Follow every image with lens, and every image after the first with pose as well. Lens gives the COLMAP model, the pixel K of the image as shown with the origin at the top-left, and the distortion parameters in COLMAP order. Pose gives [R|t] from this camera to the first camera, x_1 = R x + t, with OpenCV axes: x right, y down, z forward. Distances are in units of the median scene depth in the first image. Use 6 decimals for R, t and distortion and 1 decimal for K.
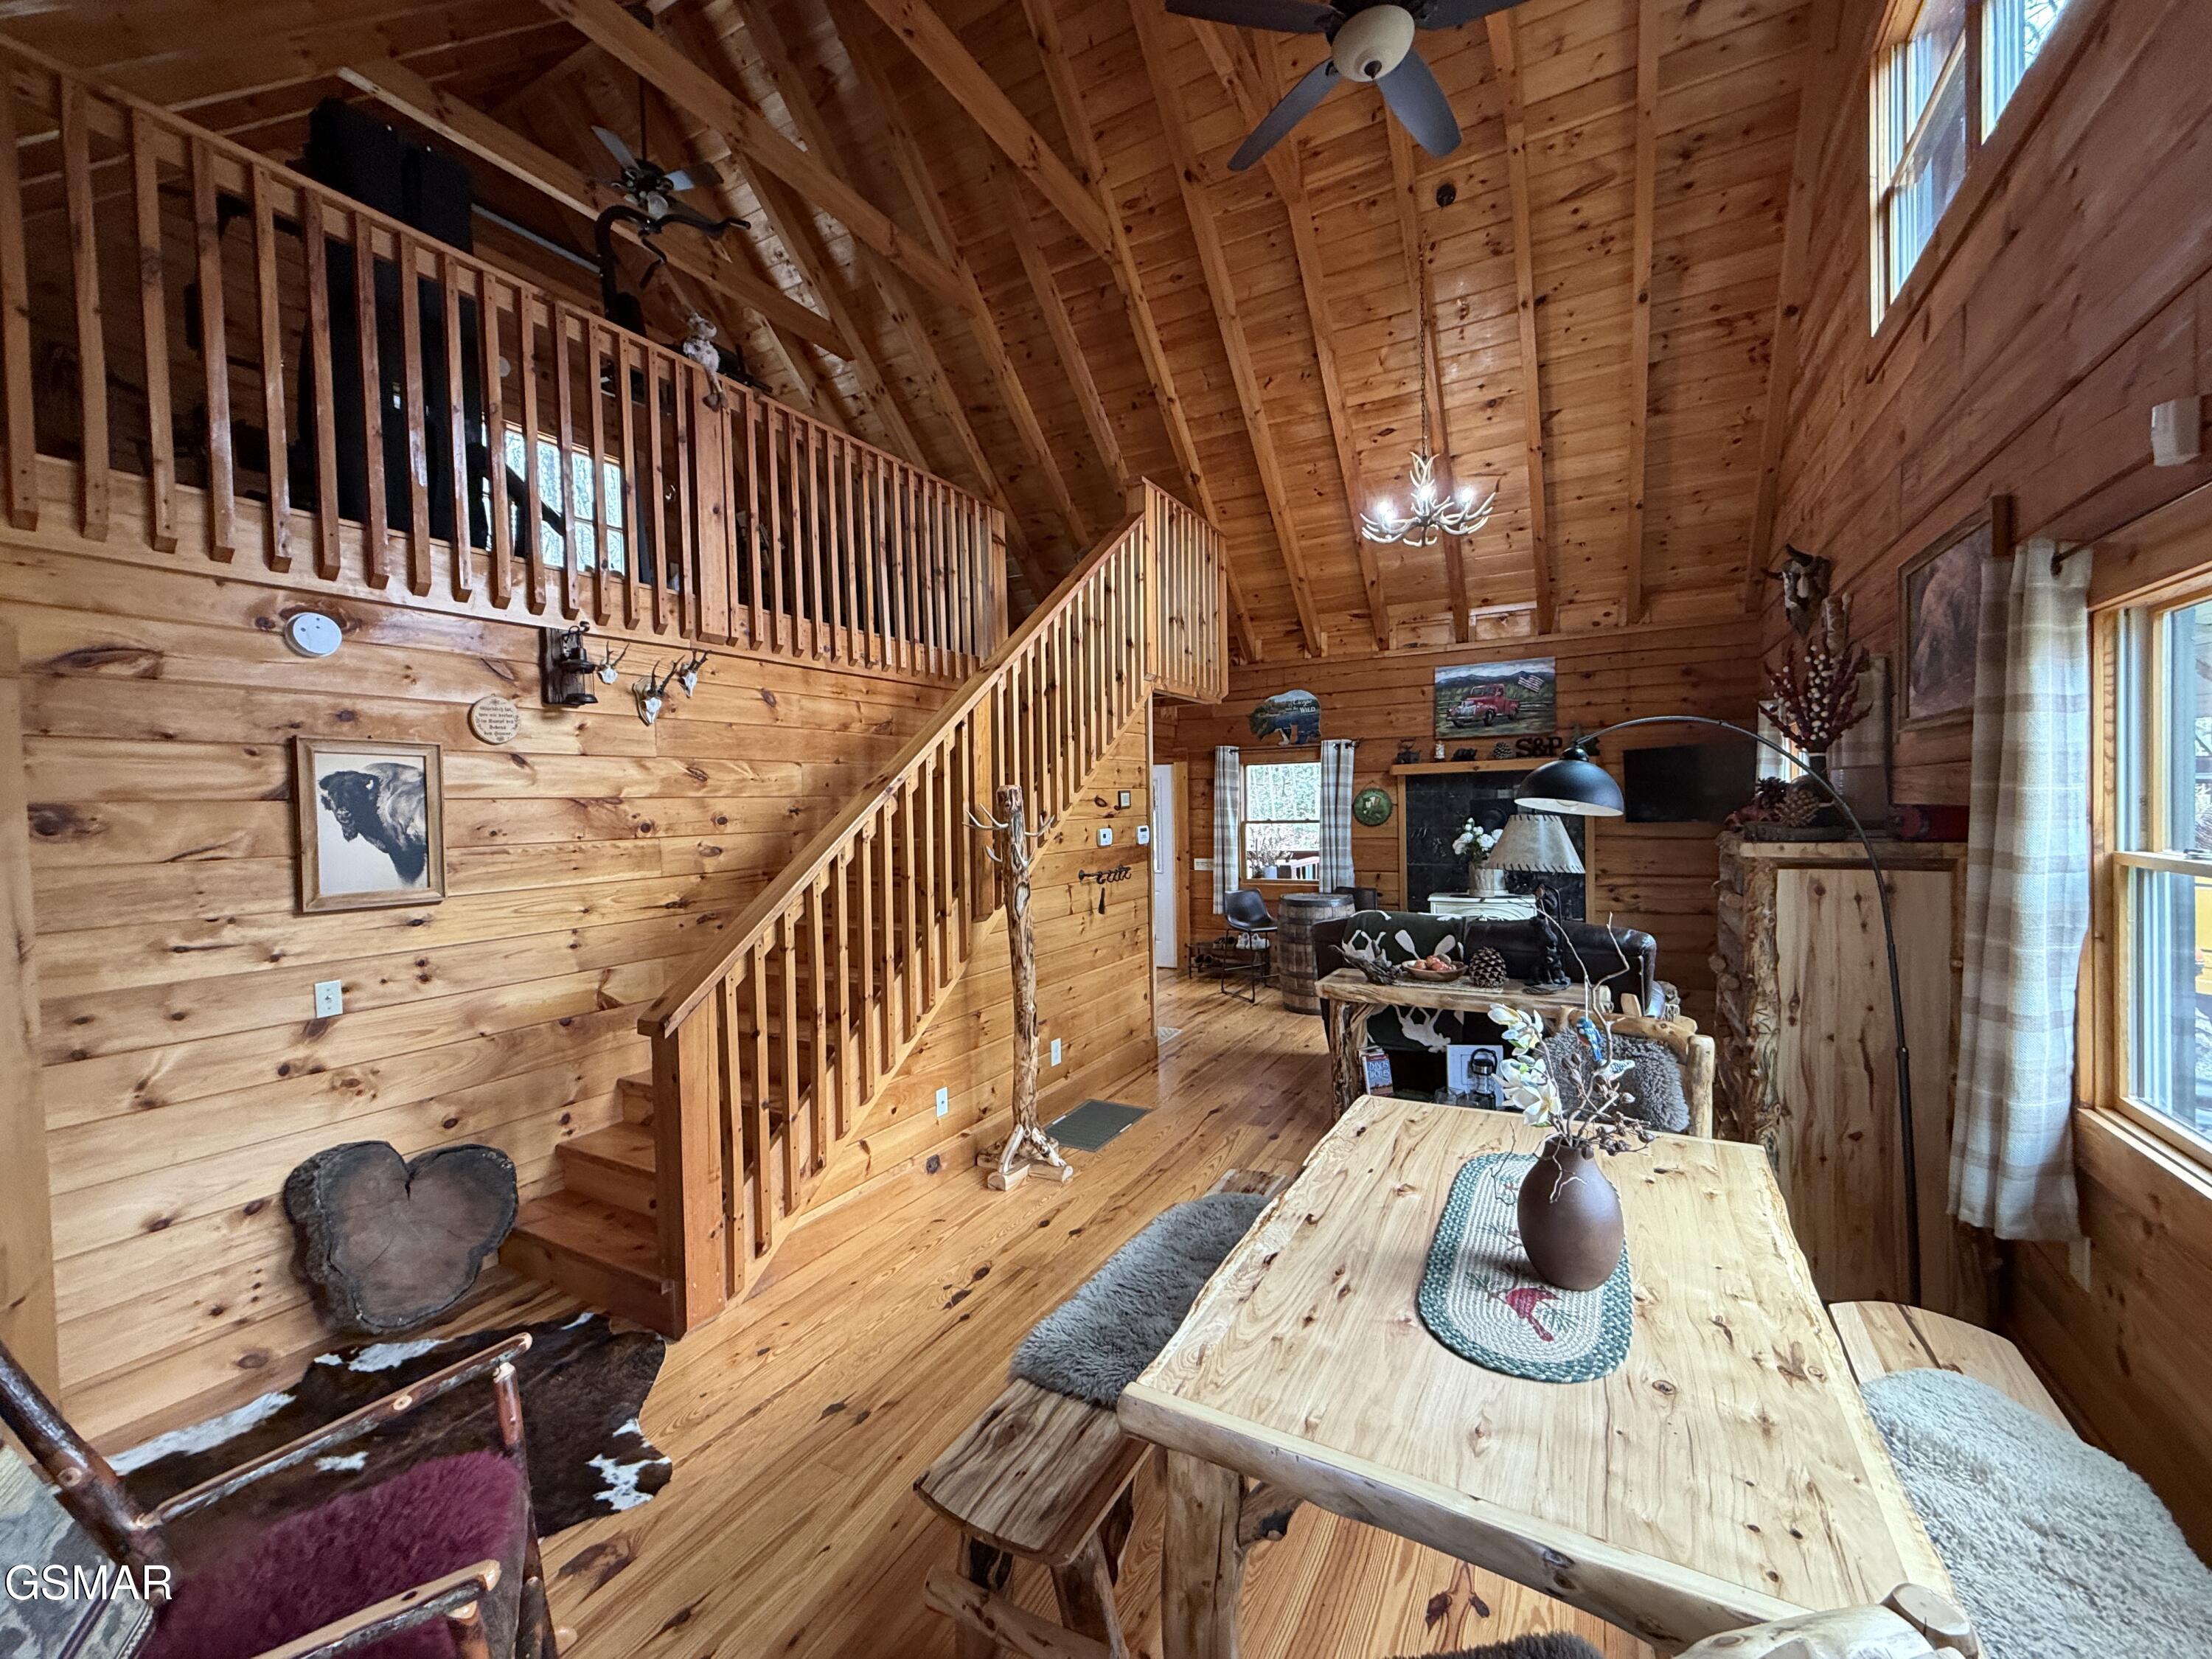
lens RADIAL K [[880.1, 0, 1099.6], [0, 880.1, 828.8], [0, 0, 1]] dist [-0.000509, 0.000218]
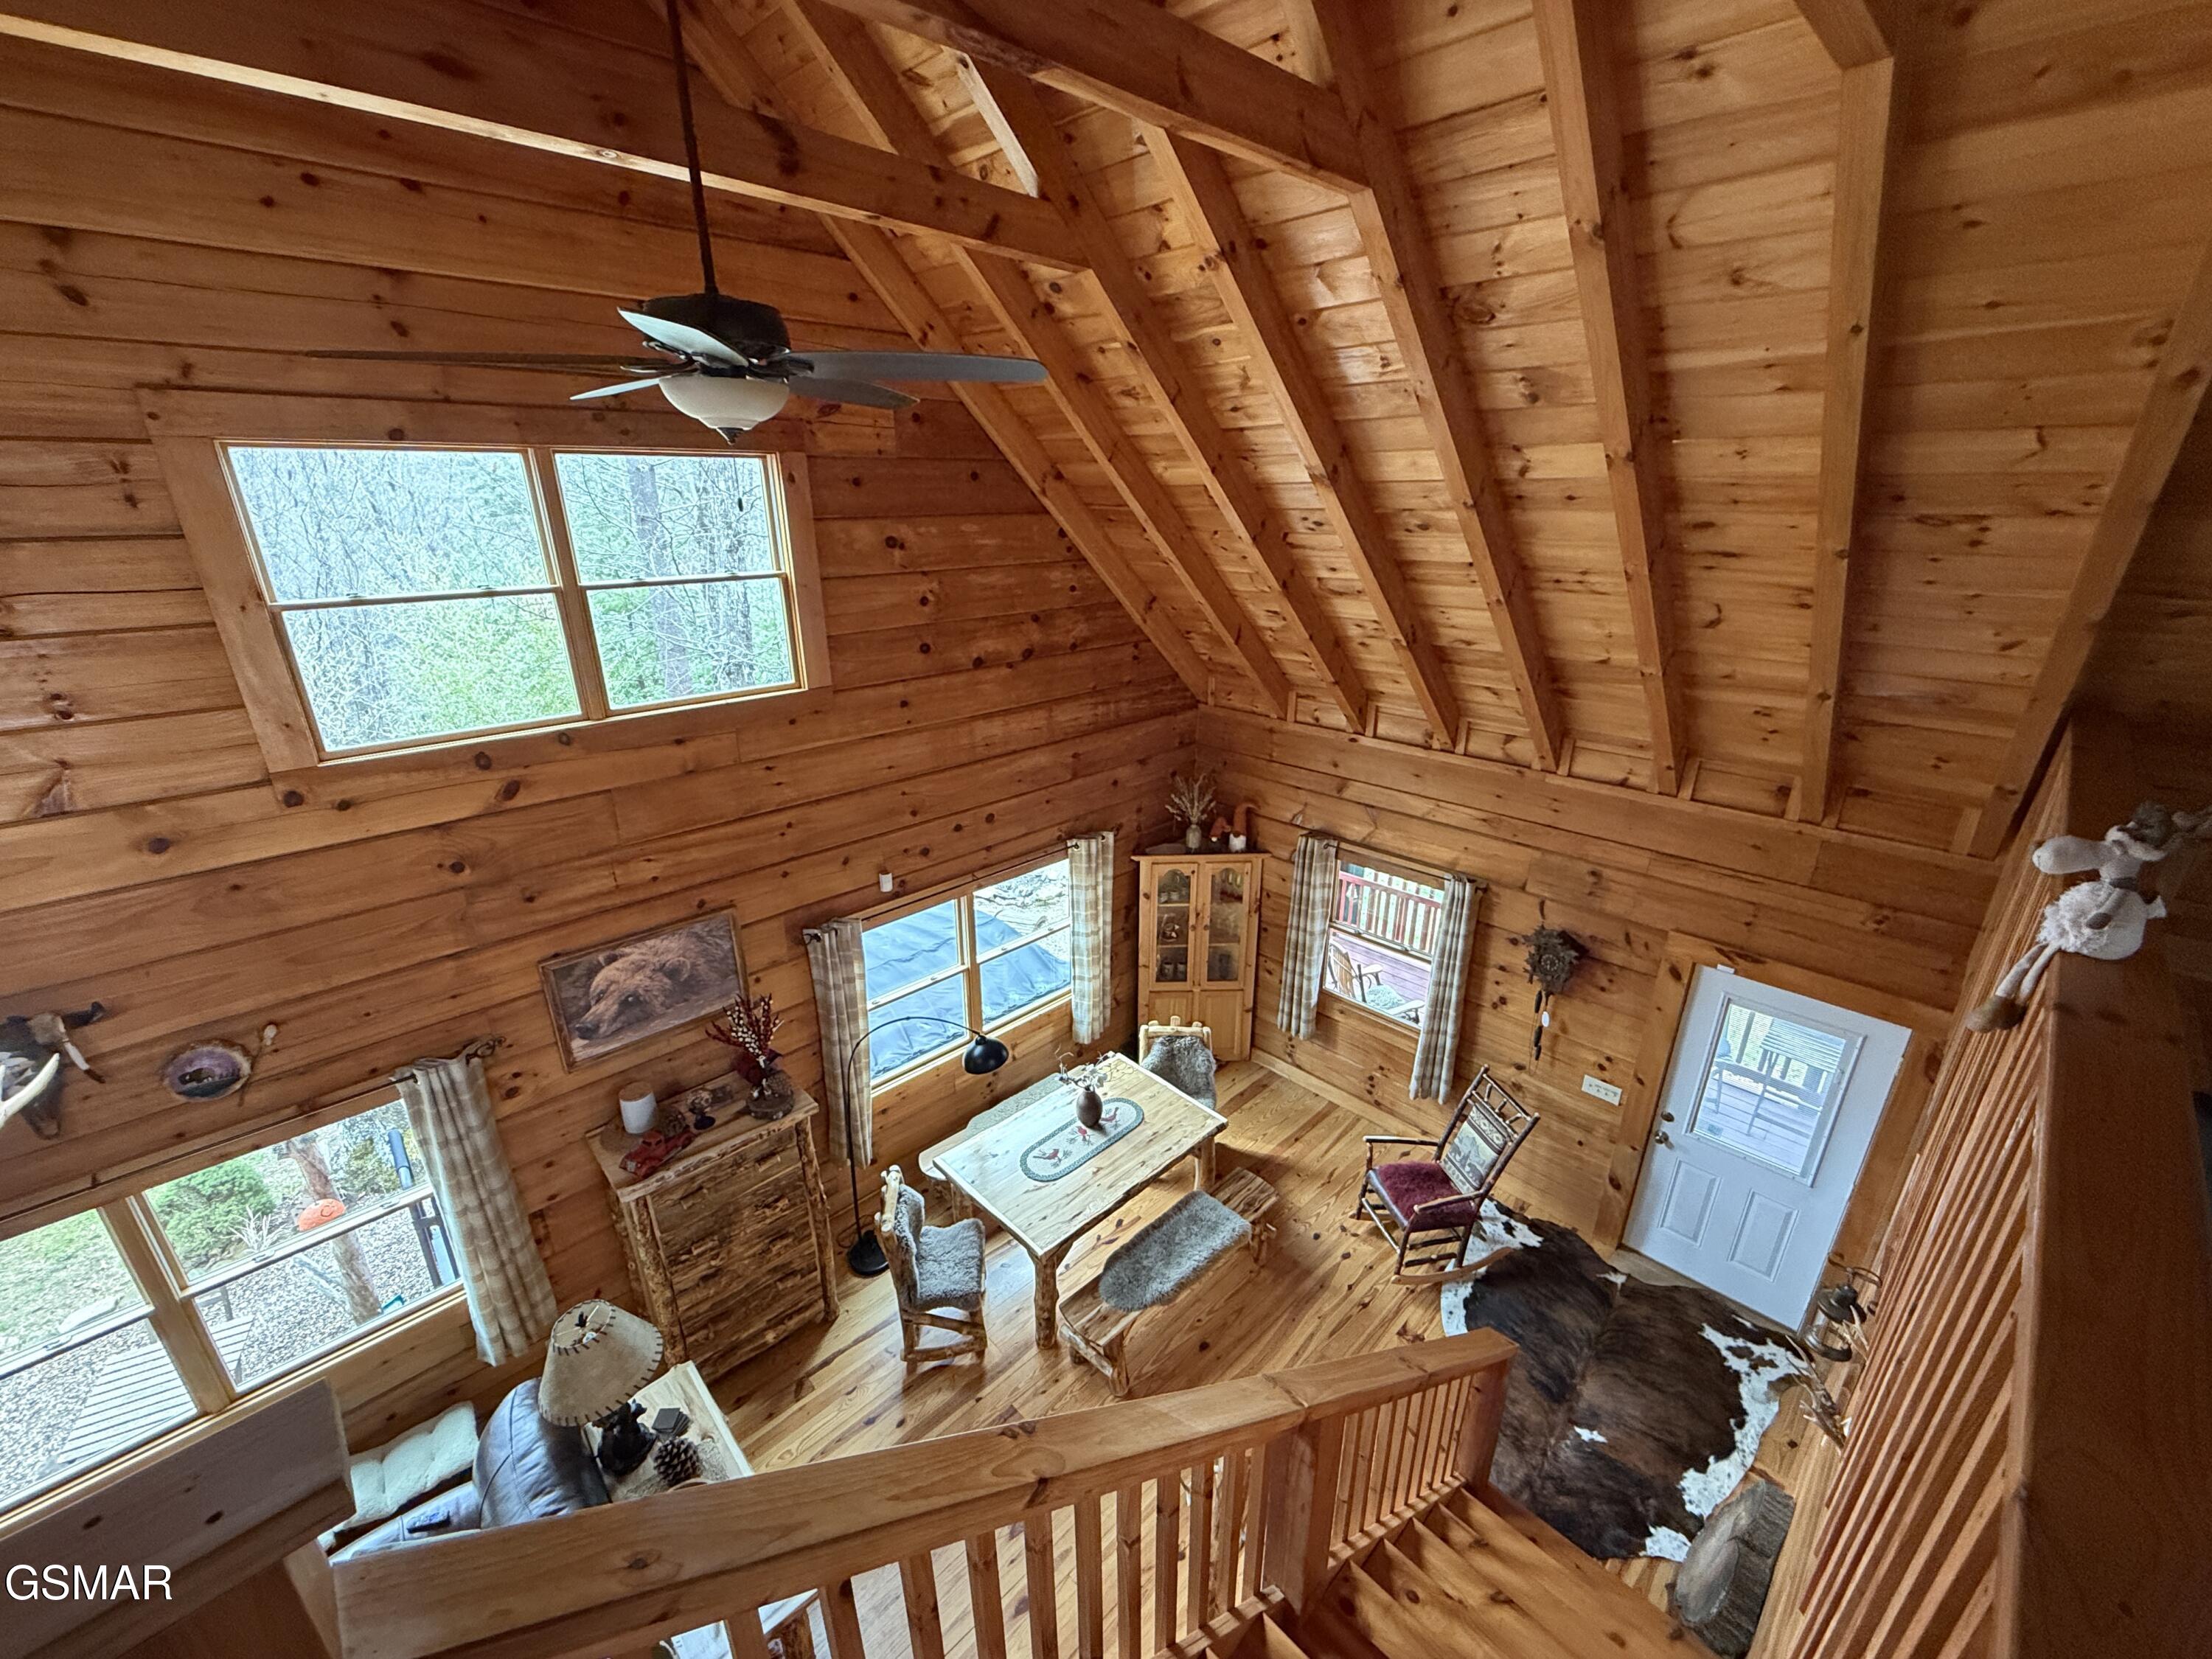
lens RADIAL K [[881.3, 0, 1099.2], [0, 881.3, 828.7], [0, 0, 1]] dist [0.000394, -0.000370]
pose [[-0.956977, -0.075514, 0.280164, -0.122707], [0.036171, 0.926965, 0.373401, -0.595466], [-0.287899, 0.367470, -0.884353, 1.174632]]
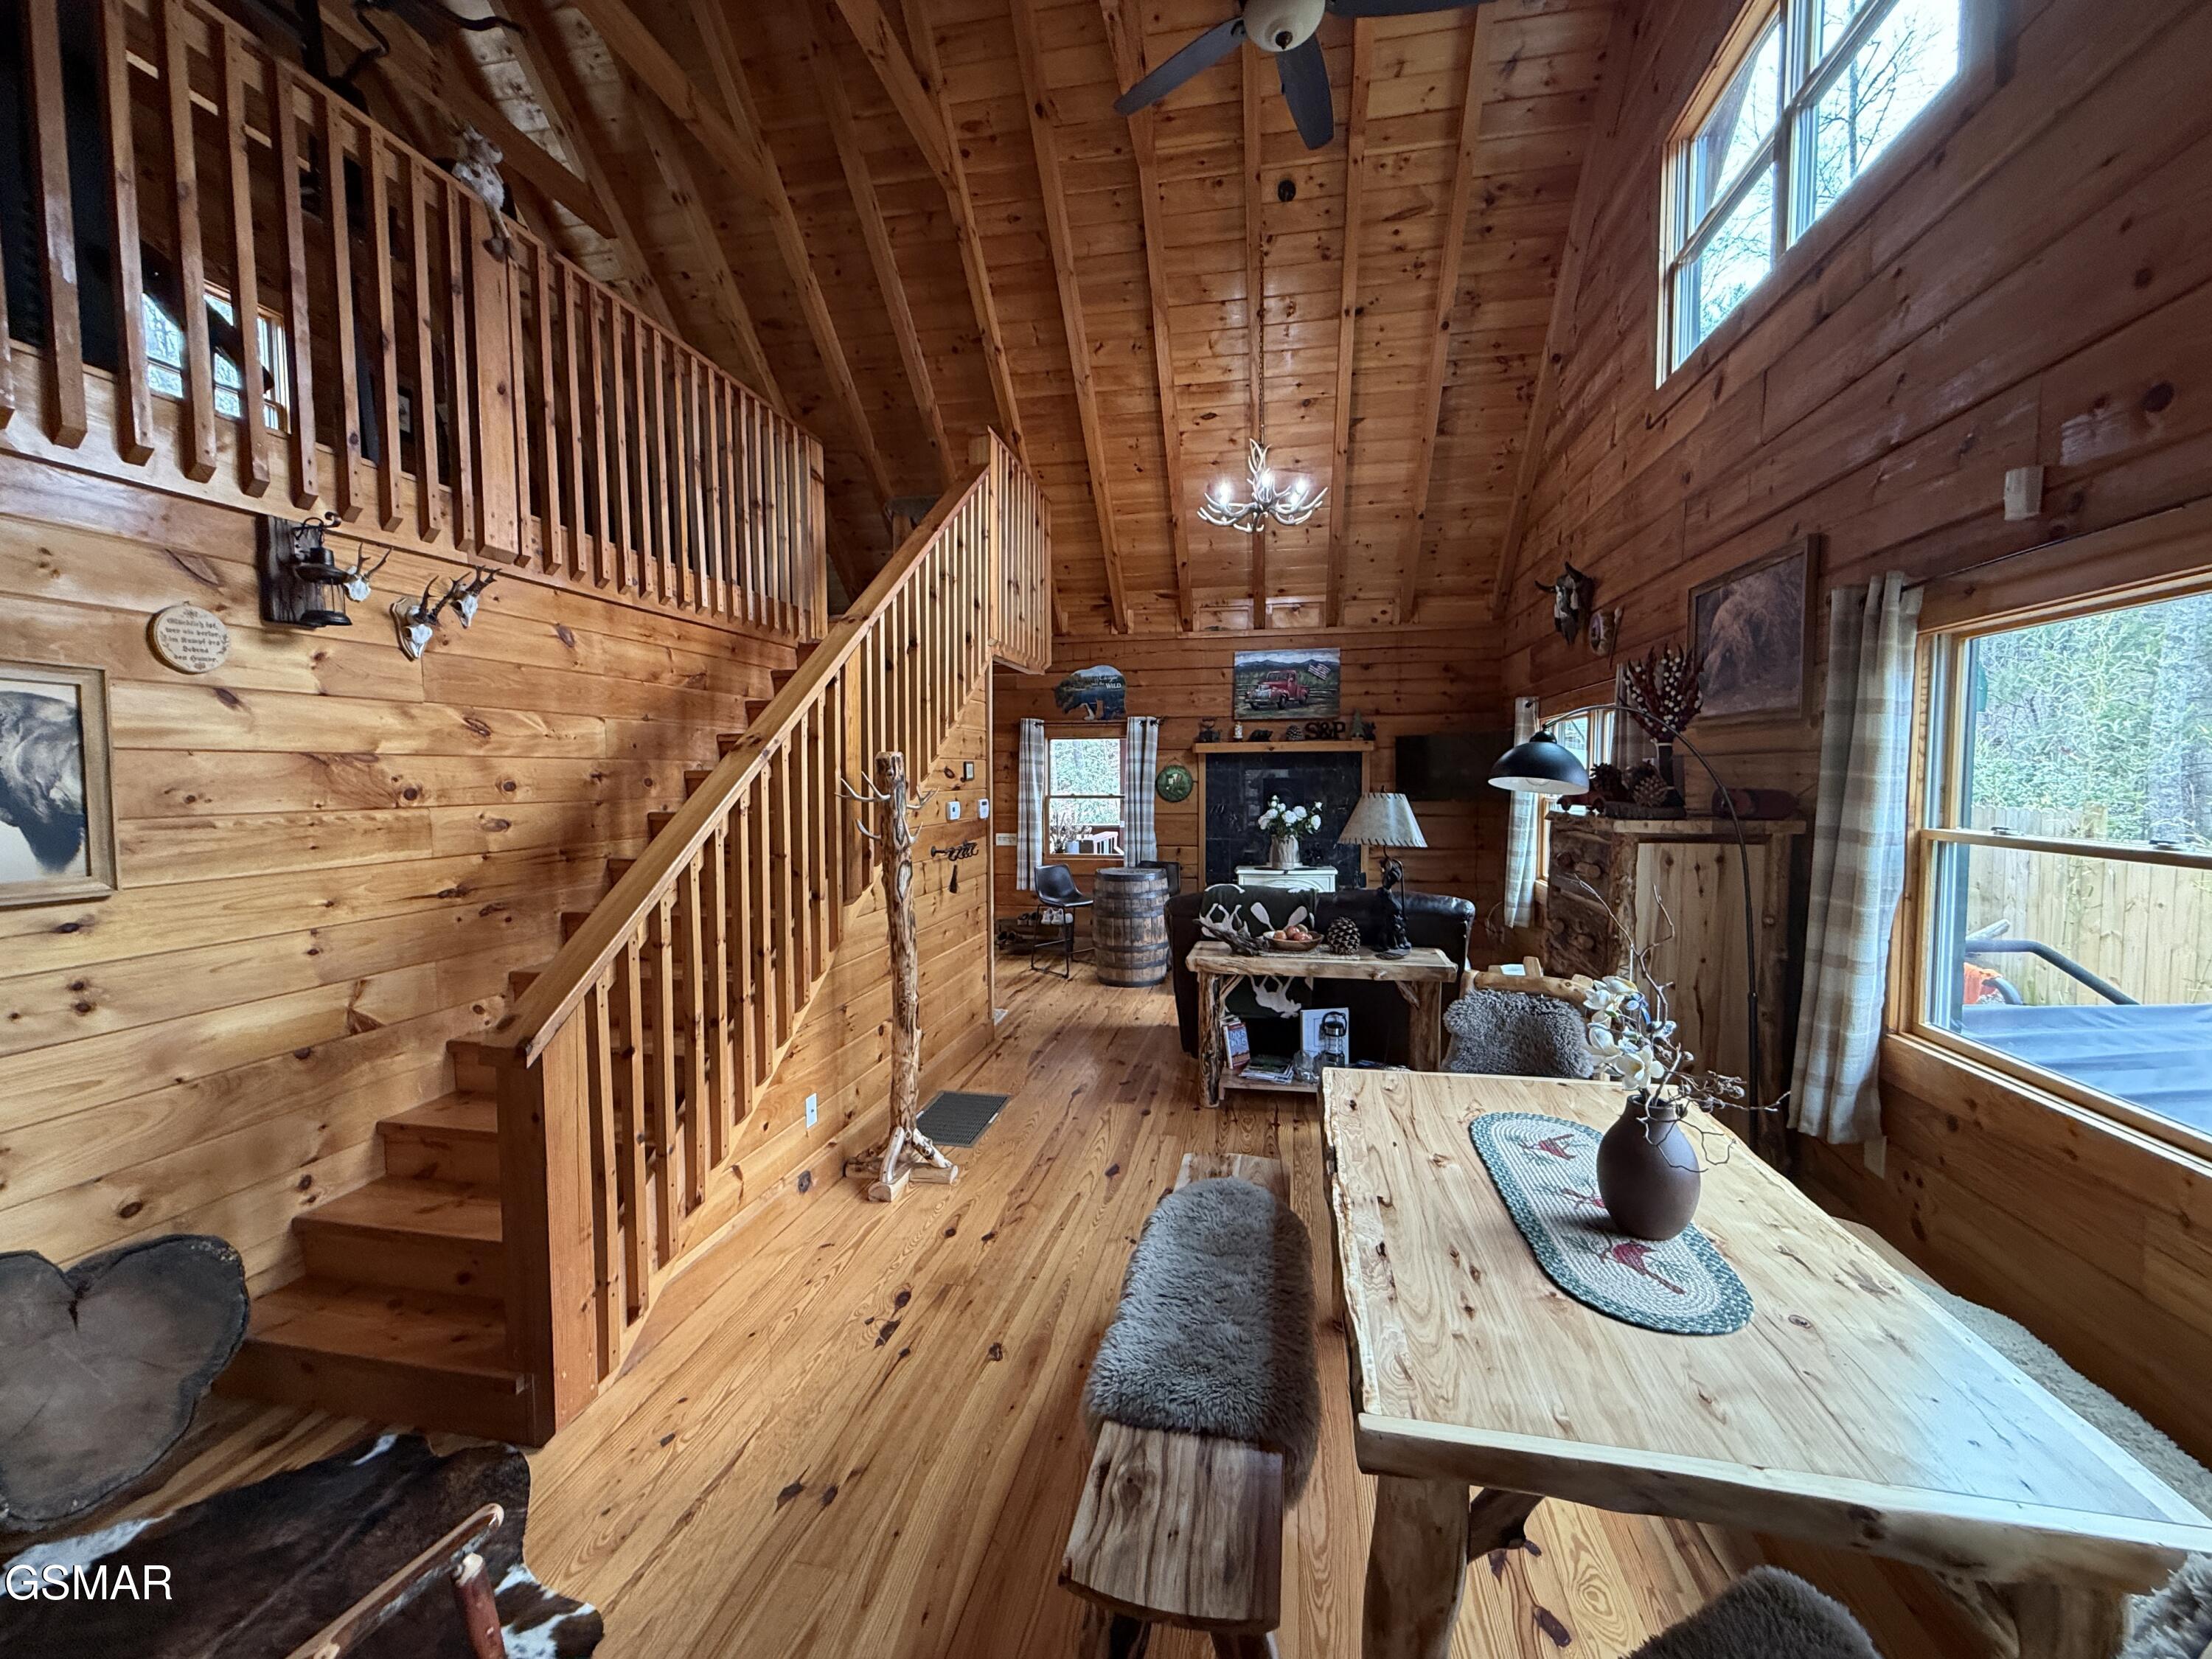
lens RADIAL K [[881.3, 0, 1099.2], [0, 881.3, 828.7], [0, 0, 1]] dist [0.000394, -0.000370]
pose [[0.952800, 0.001431, 0.303596, -0.136864], [-0.010217, 0.999574, 0.027354, 0.001477], [-0.303427, -0.029164, 0.952408, 0.065008]]
